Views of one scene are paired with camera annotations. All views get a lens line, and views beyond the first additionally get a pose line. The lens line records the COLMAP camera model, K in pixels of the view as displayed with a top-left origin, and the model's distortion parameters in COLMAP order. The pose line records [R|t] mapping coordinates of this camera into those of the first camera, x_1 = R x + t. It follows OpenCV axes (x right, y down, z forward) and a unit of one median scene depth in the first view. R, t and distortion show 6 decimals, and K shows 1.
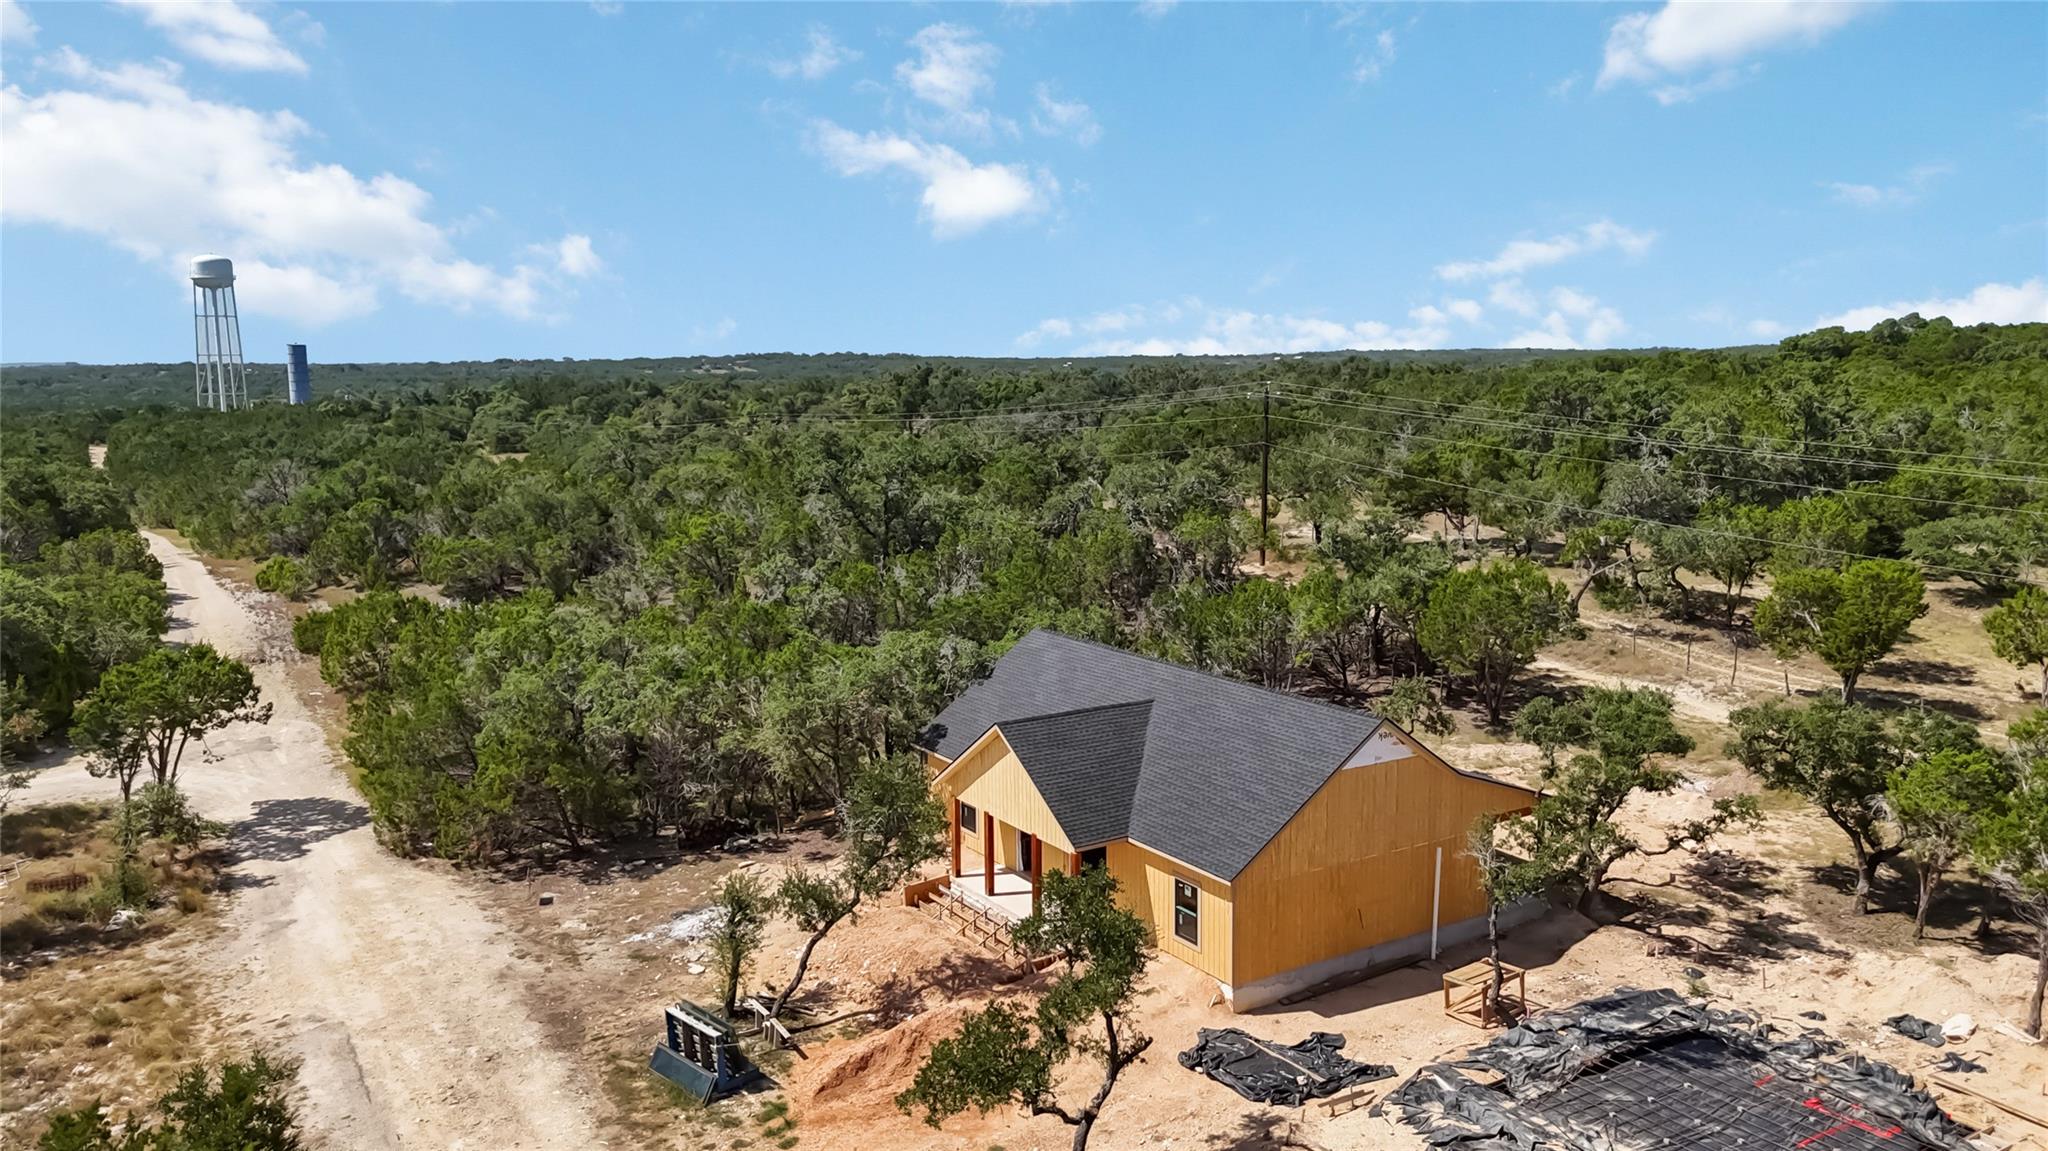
lens RADIAL K [[1510.3, 0, 1027.4], [0, 1510.3, 589.2], [0, 0, 1]] dist [0.058431, -0.055217]
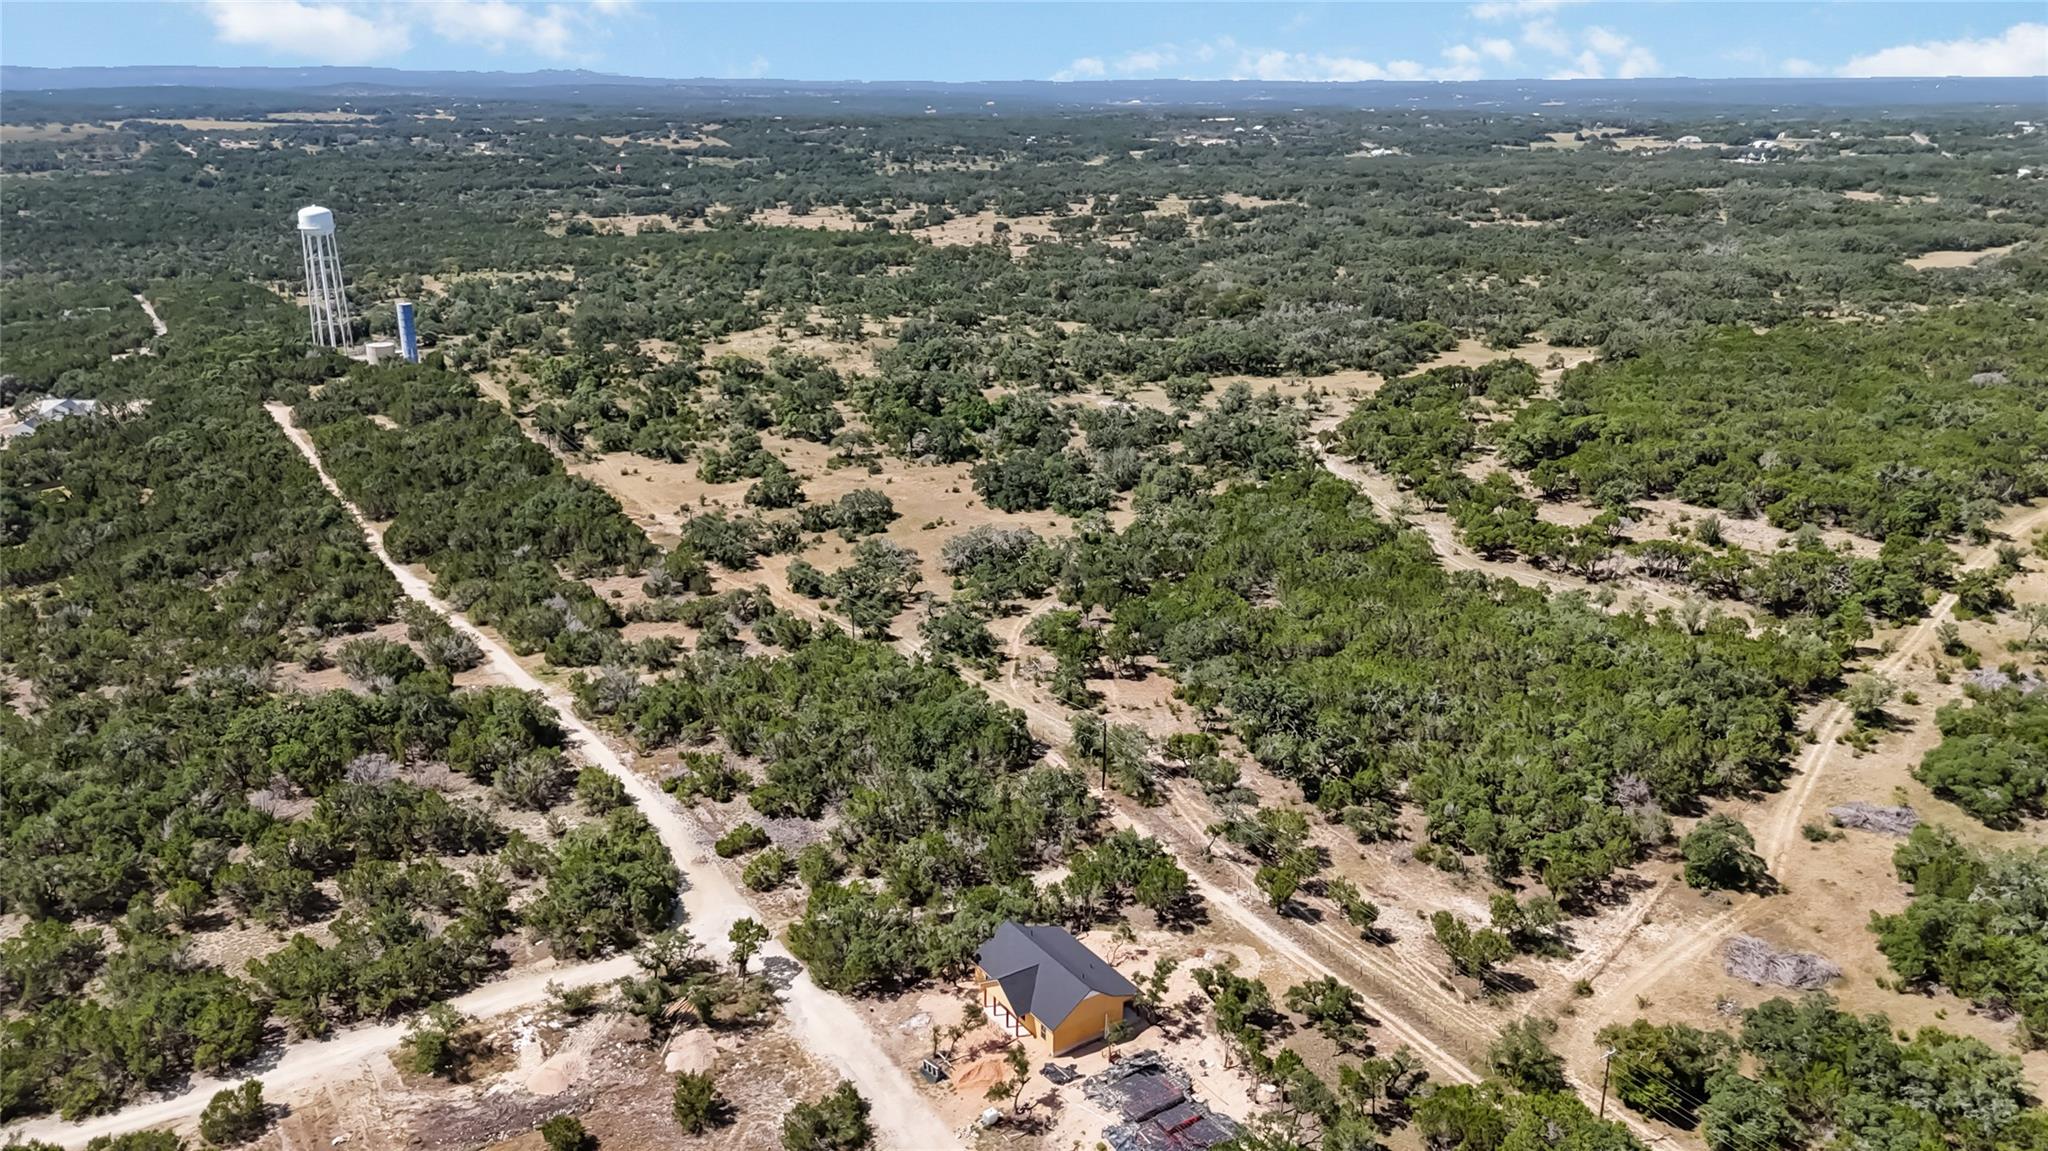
lens RADIAL K [[1510.3, 0, 1033.5], [0, 1510.3, 557.9], [0, 0, 1]] dist [0.058431, -0.055217]
pose [[0.999455, 0.009316, 0.031663, -0.066565], [-0.014314, 0.986769, 0.161501, -1.762138], [-0.029739, -0.161866, 0.986364, -2.928492]]
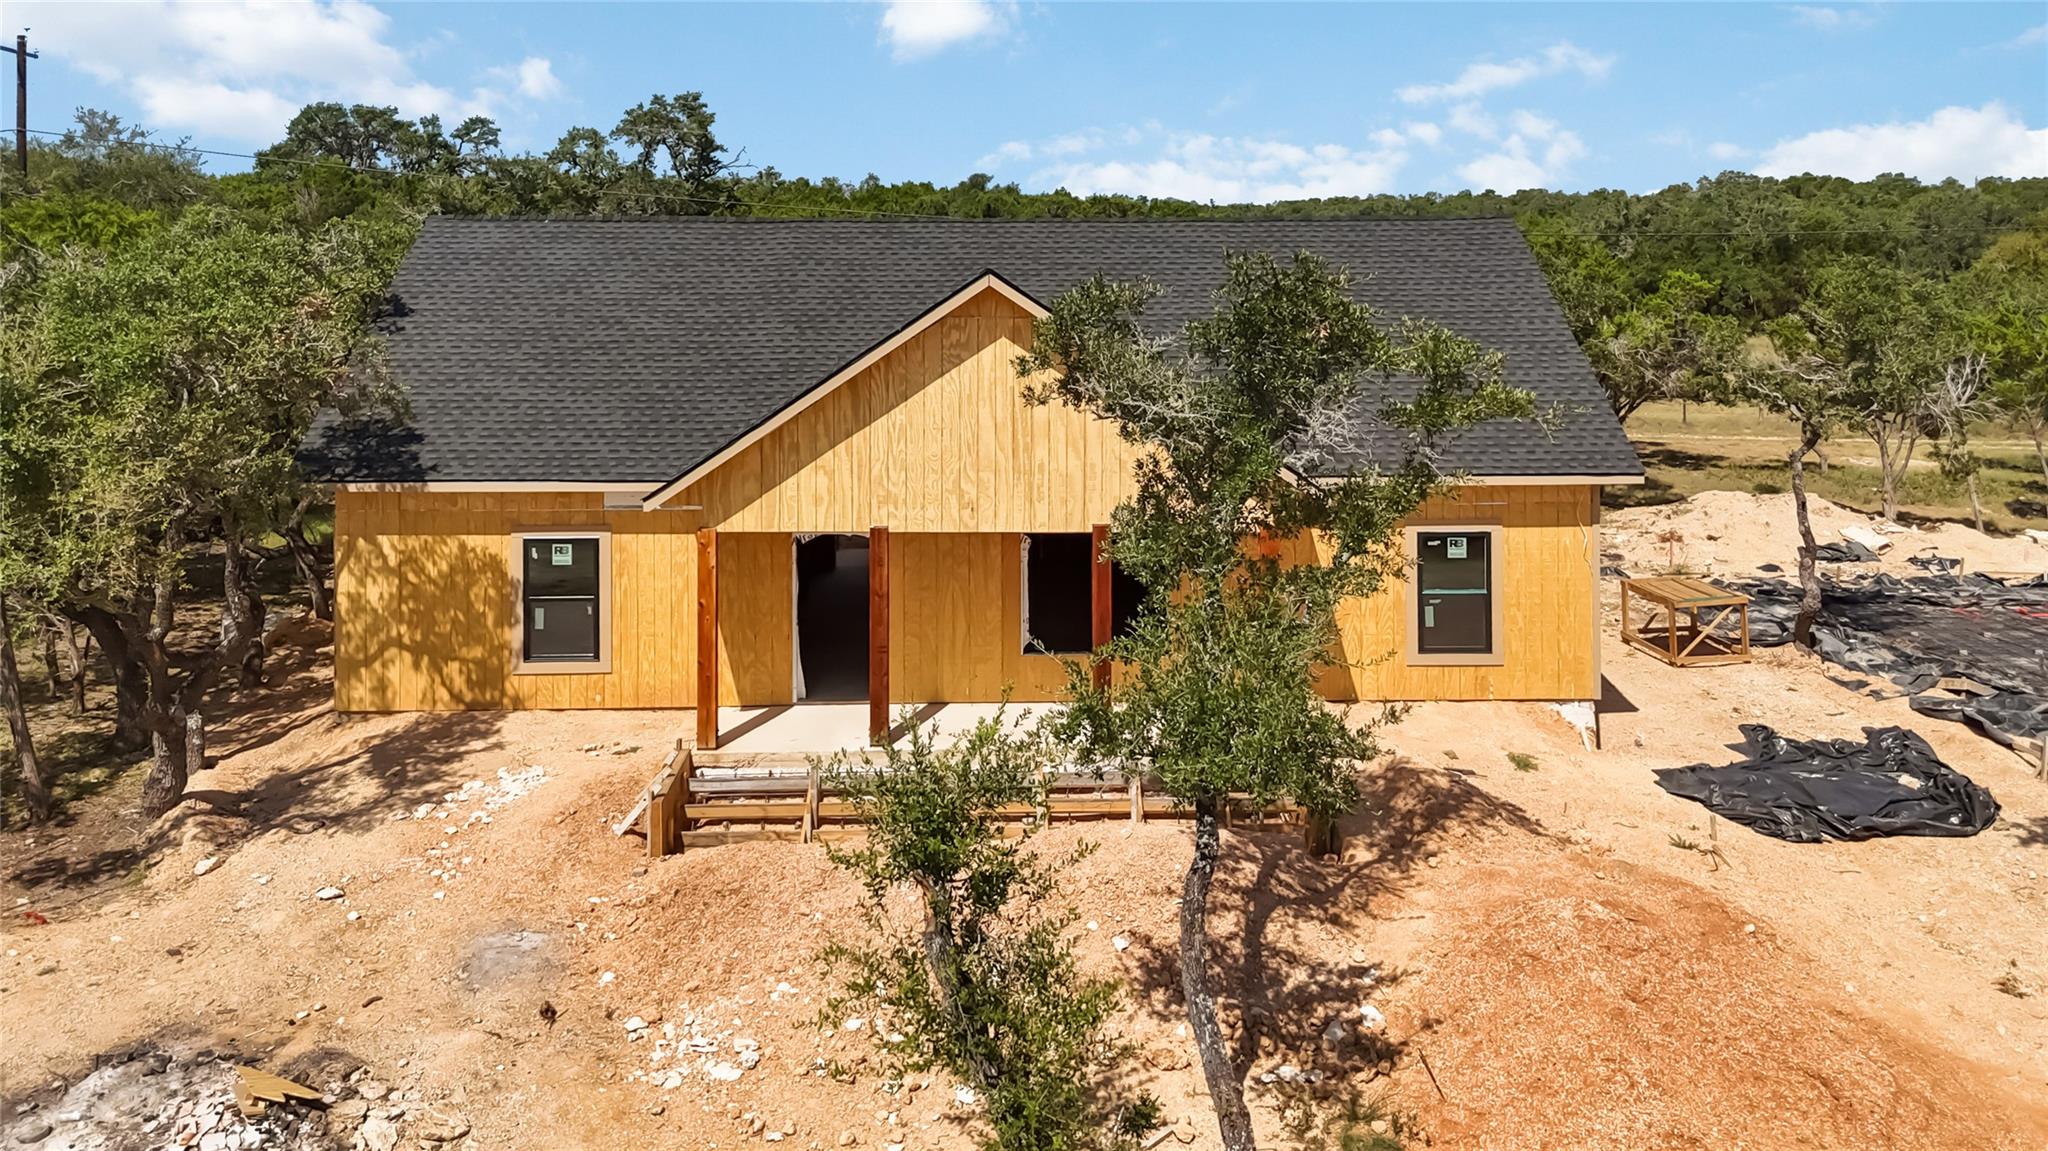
lens RADIAL K [[1510.3, 0, 1018.6], [0, 1510.3, 359.8], [0, 0, 1]] dist [0.058431, -0.055217]
pose [[0.519570, -0.020553, 0.854180, -0.387360], [0.125431, 0.990715, -0.052457, 0.147501], [-0.845171, 0.134396, 0.517324, 0.859390]]
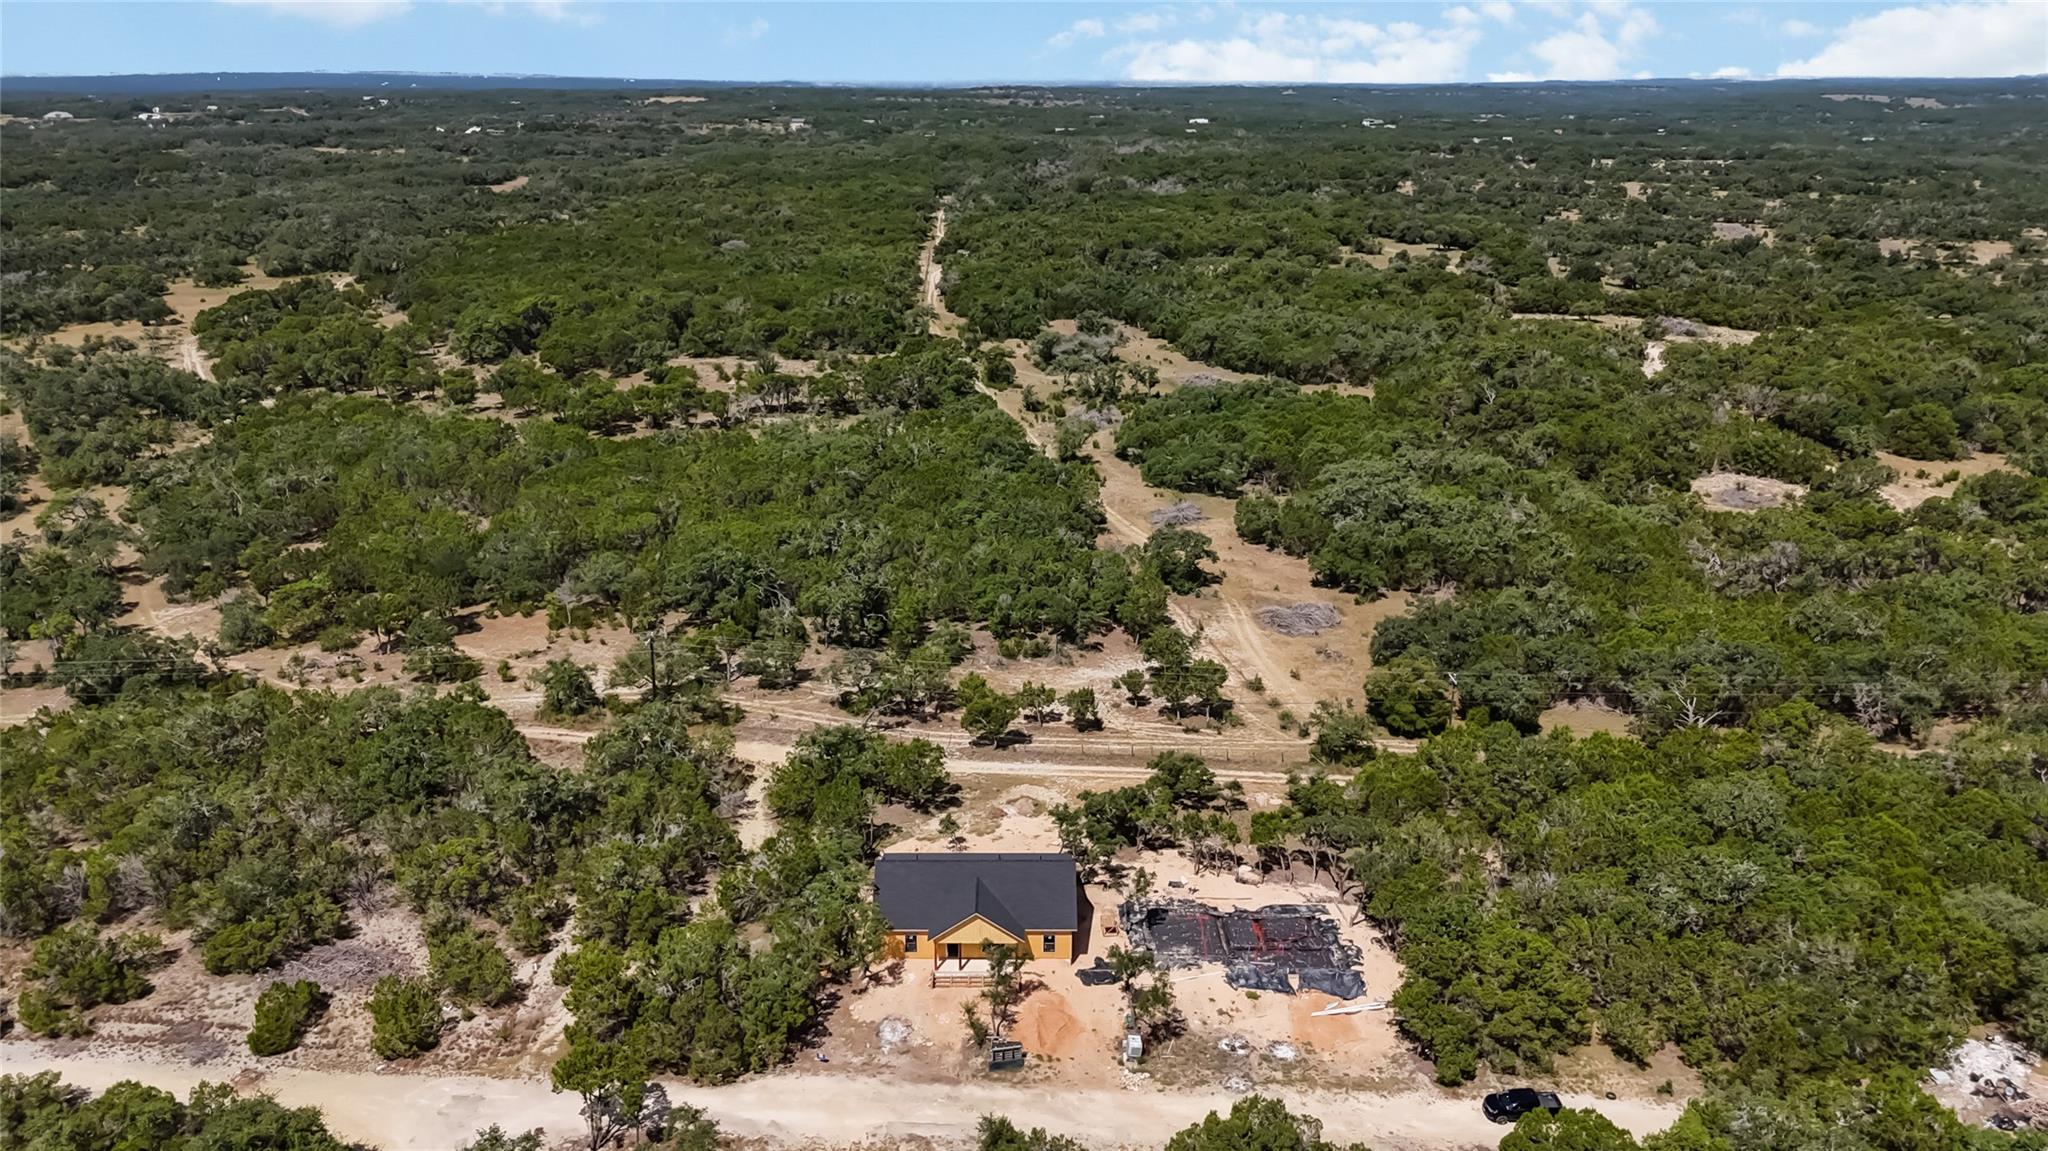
lens RADIAL K [[1510.3, 0, 1024.4], [0, 1510.3, 562.8], [0, 0, 1]] dist [0.058431, -0.055217]
pose [[0.531302, -0.245067, 0.810963, -2.285217], [0.114675, 0.969240, 0.217768, -1.247283], [-0.839385, -0.022703, 0.543062, -0.646169]]
